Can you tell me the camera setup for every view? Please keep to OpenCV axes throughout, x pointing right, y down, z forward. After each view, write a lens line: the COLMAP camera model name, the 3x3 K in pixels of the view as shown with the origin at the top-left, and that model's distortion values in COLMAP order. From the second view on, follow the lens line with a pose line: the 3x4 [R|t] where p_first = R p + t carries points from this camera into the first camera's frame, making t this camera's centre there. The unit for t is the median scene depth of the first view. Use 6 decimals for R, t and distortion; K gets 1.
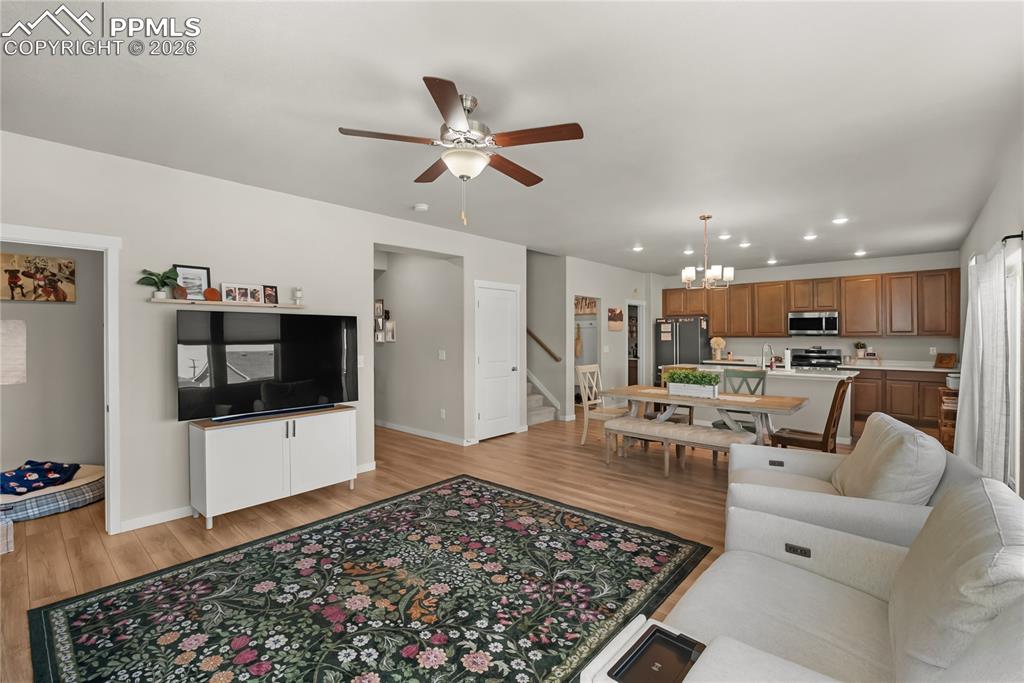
lens RADIAL K [[451.3, 0, 512.0], [0, 451.3, 341.5], [0, 0, 1]] dist [-0.009544, 0.000479]
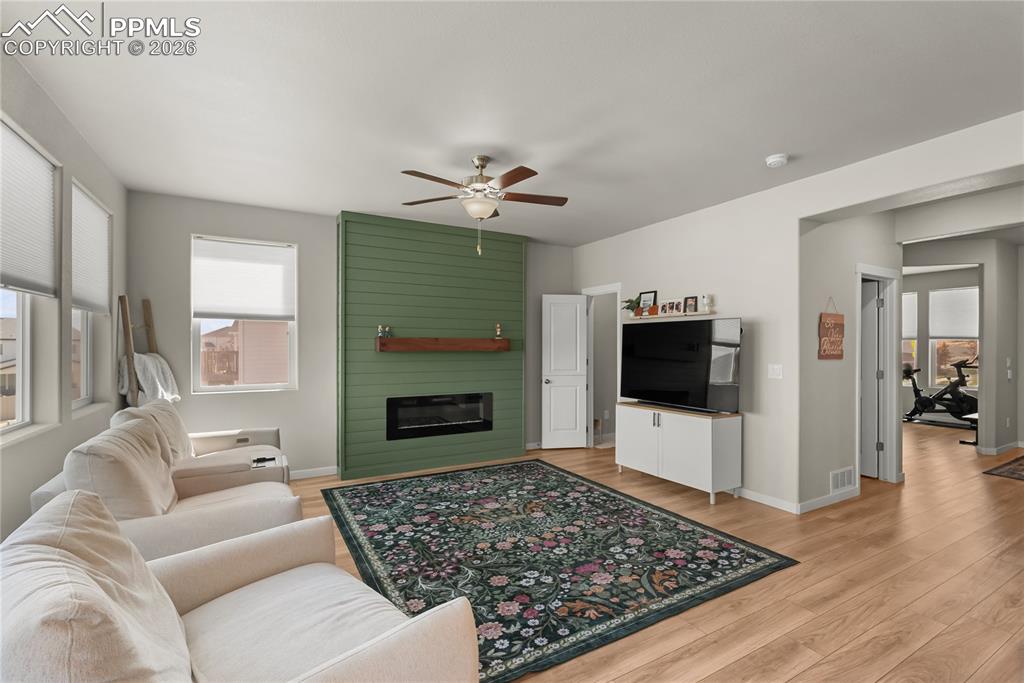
lens RADIAL K [[451.3, 0, 512.0], [0, 451.3, 341.5], [0, 0, 1]] dist [-0.009544, 0.000479]
pose [[-0.320959, -0.005032, -0.947080, 0.877009], [-0.012698, 0.999919, -0.001009, -0.004594], [0.947008, 0.011702, -0.320997, 1.187146]]
